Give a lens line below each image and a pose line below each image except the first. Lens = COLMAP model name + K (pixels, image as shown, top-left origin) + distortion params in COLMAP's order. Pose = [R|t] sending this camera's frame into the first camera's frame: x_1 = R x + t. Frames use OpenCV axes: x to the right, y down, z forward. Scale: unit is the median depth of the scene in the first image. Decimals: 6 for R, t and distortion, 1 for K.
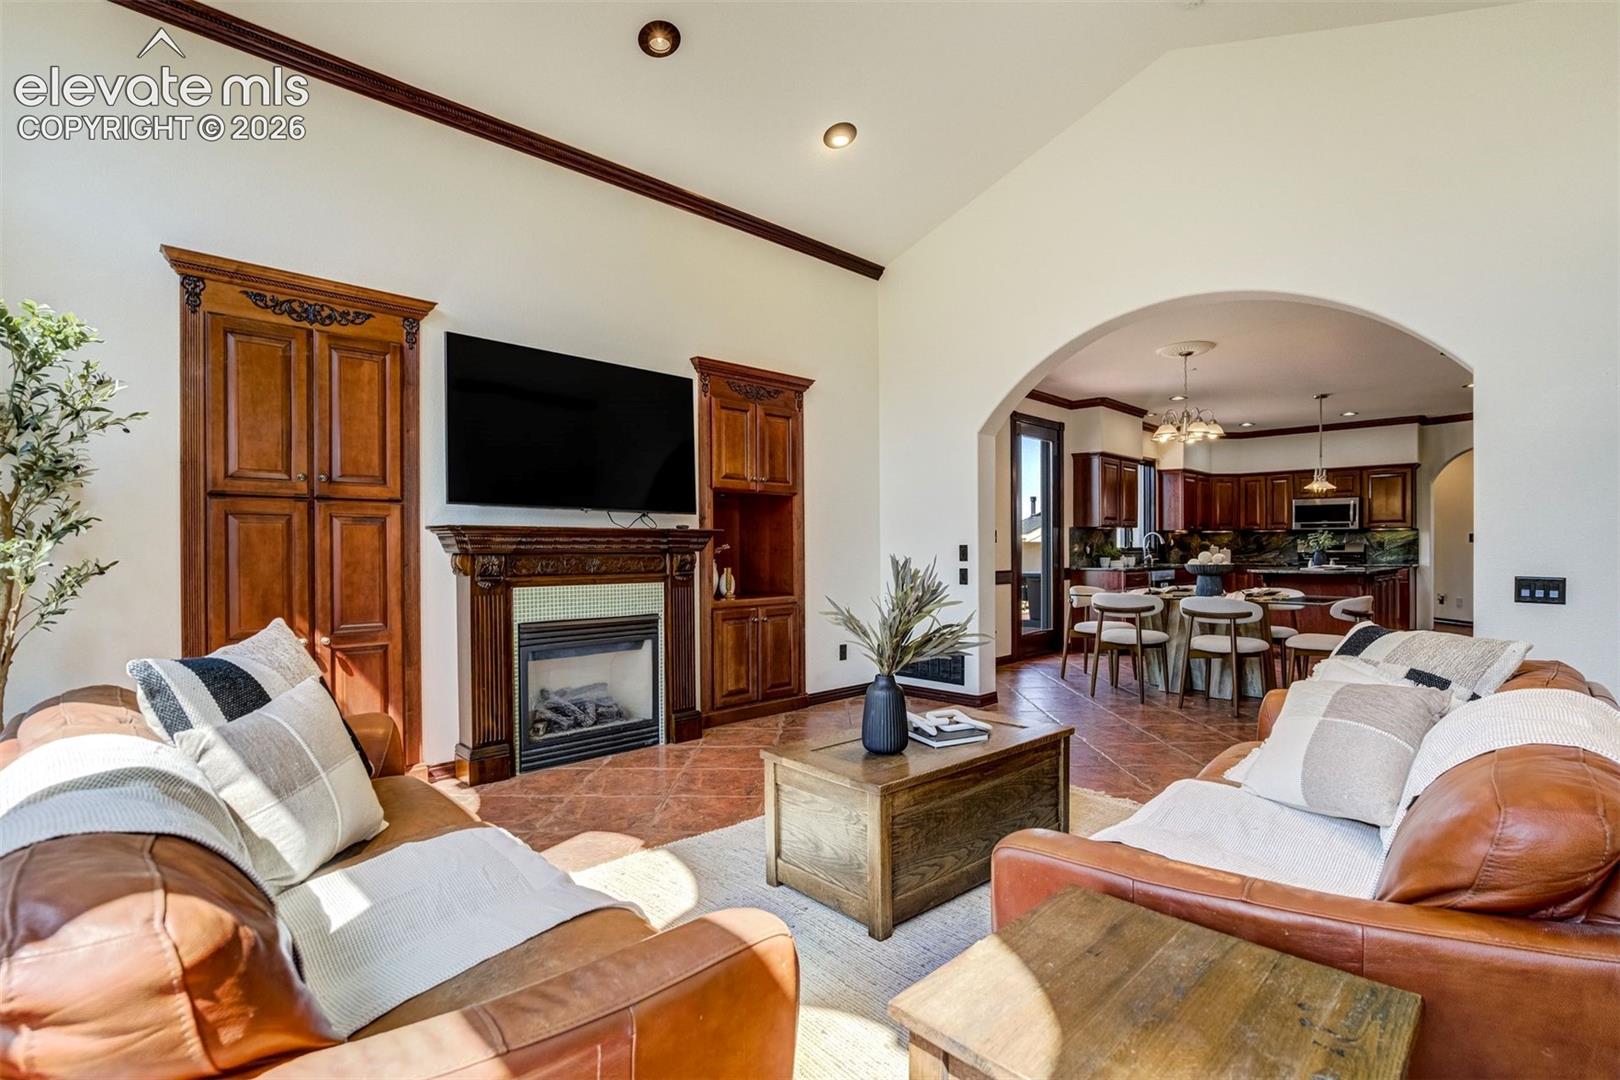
lens RADIAL K [[847.3, 0, 810.0], [0, 847.3, 540.0], [0, 0, 1]] dist [0.001562, 0.000247]
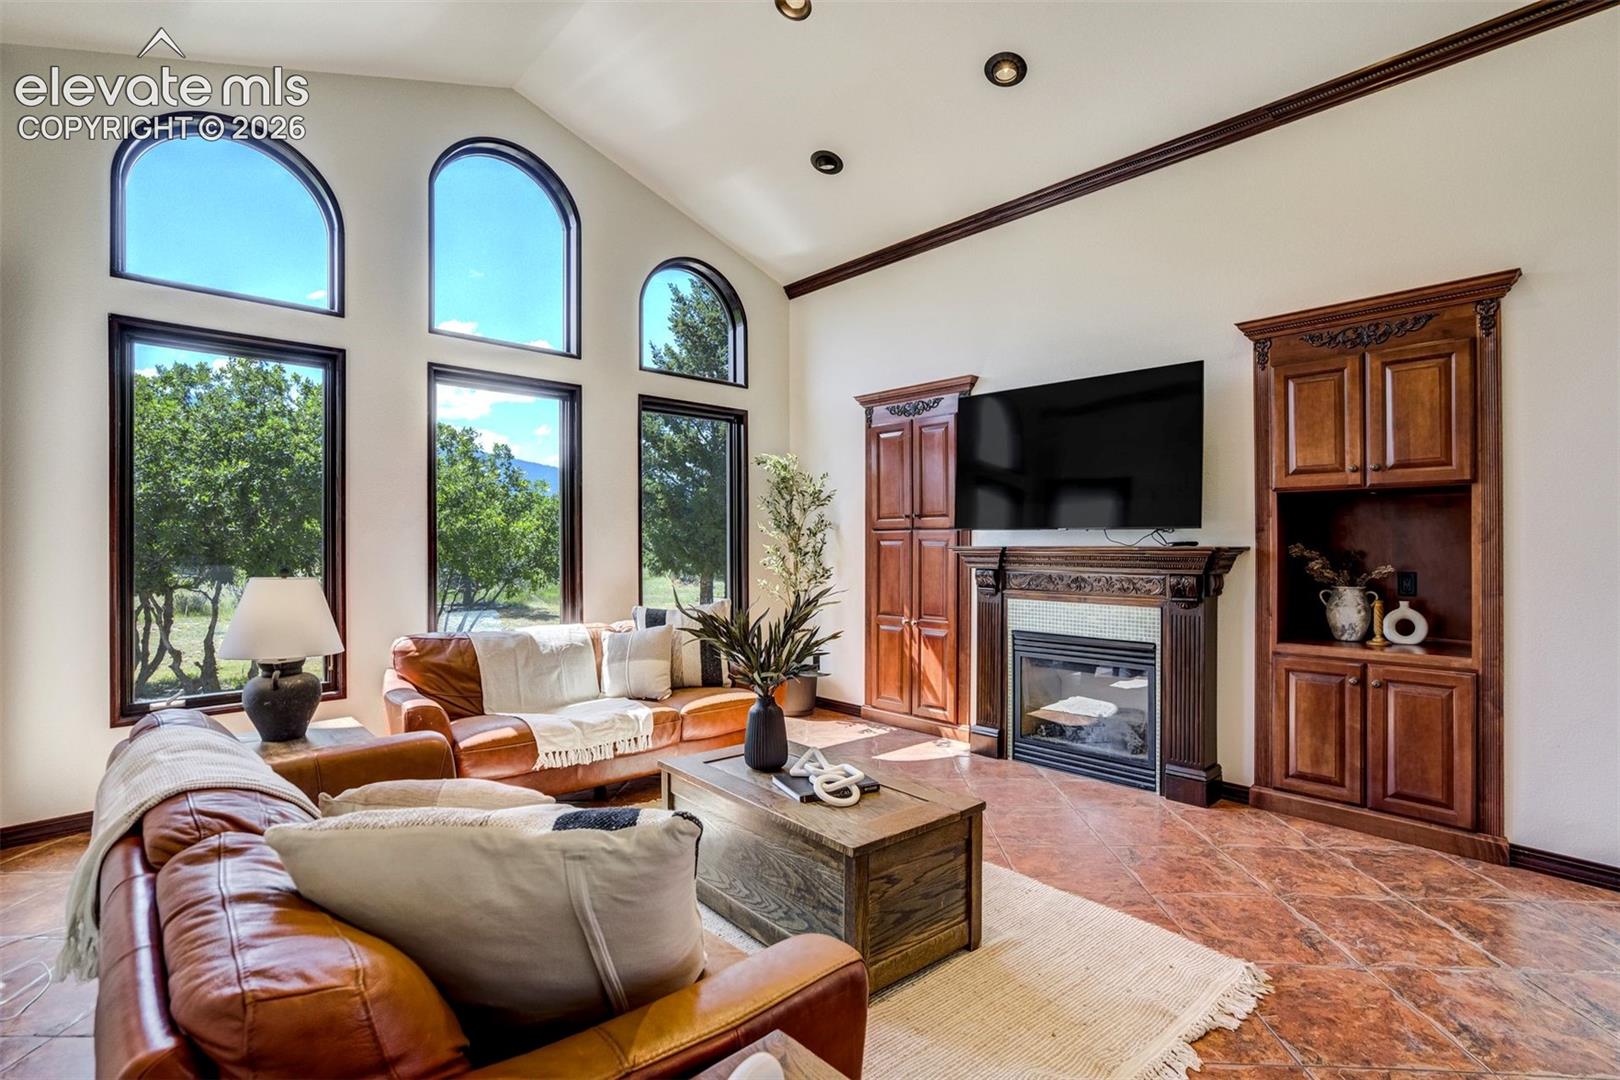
lens RADIAL K [[754.9, 0, 810.0], [0, 754.9, 540.0], [0, 0, 1]] dist [-0.000570, 0.000273]
pose [[-0.043732, -0.019075, -0.998861, 0.559248], [-0.004391, 0.999812, -0.018901, -0.002205], [0.999034, 0.003559, -0.043808, 0.616546]]
